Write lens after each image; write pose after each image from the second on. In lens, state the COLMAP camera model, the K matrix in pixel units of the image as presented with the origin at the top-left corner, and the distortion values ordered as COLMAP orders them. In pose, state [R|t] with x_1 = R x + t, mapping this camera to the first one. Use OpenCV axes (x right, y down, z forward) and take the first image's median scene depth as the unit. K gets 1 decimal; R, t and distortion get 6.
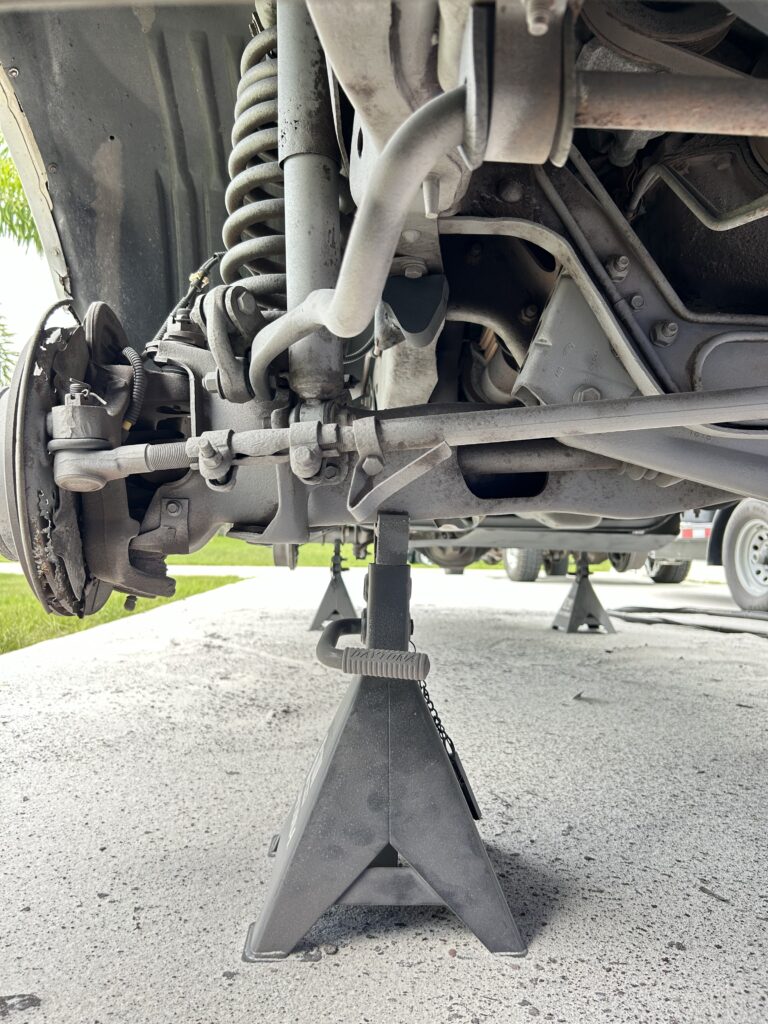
lens RADIAL K [[804.1, 0, 384.1], [0, 804.1, 453.2], [0, 0, 1]] dist [0.070276, -0.098198]
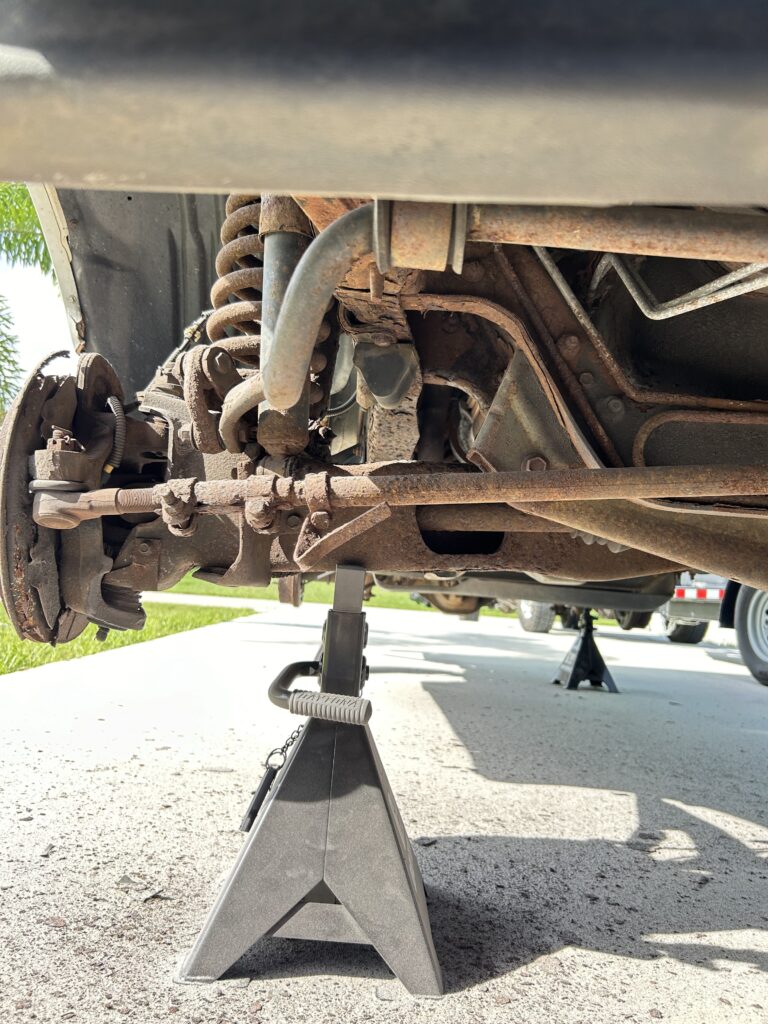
lens RADIAL K [[804.1, 0, 384.1], [0, 804.1, 453.2], [0, 0, 1]] dist [0.070276, -0.098198]
pose [[0.997653, 0.052244, -0.044258, 0.096207], [-0.054300, 0.997437, -0.046603, -0.024195], [0.041710, 0.048897, 0.997933, -0.066097]]
